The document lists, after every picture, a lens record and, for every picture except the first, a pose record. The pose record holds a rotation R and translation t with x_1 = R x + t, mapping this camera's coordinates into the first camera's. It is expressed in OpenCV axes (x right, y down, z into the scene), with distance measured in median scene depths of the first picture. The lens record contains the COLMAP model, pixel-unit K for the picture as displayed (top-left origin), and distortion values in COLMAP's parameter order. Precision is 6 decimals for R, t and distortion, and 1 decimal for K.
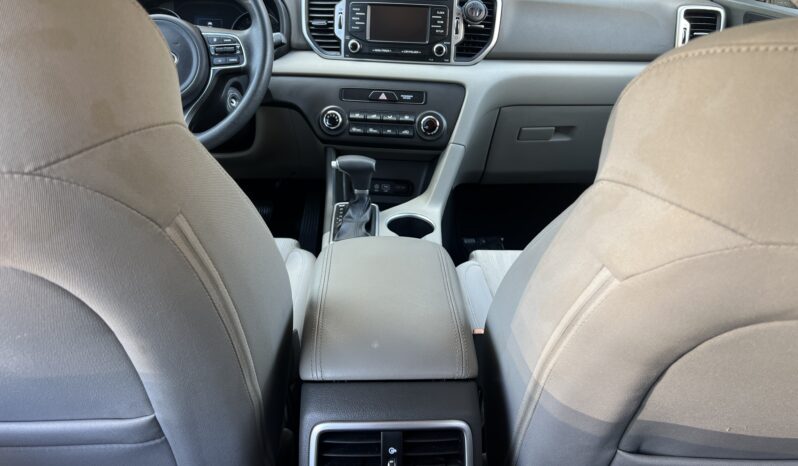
lens RADIAL K [[624.3, 0, 393.3], [0, 624.3, 237.7], [0, 0, 1]] dist [0.067024, -0.097400]
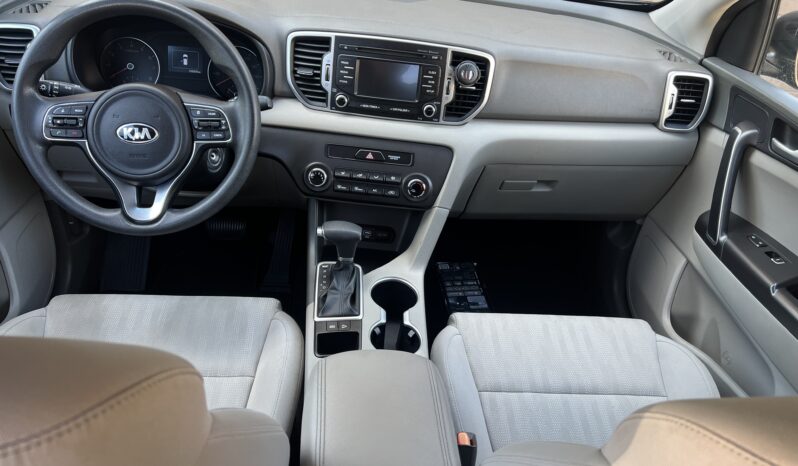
lens RADIAL K [[624.3, 0, 397.2], [0, 624.3, 237.8], [0, 0, 1]] dist [0.067024, -0.097400]
pose [[0.996446, 0.030214, 0.078626, -0.046557], [-0.039860, 0.991462, 0.124155, -0.220416], [-0.074203, -0.126848, 0.989143, 0.015660]]
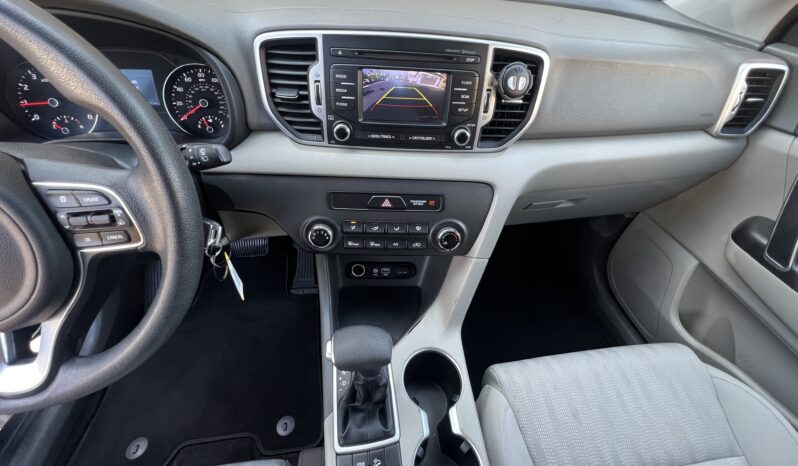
lens RADIAL K [[327.5, 0, 398.2], [0, 327.5, 233.6], [0, 0, 1]] dist [-0.003194, 0.000666]
pose [[0.991306, -0.065385, 0.114185, -0.049364], [0.028428, 0.953728, 0.299324, -0.306267], [-0.128472, -0.293475, 0.947295, 0.616575]]
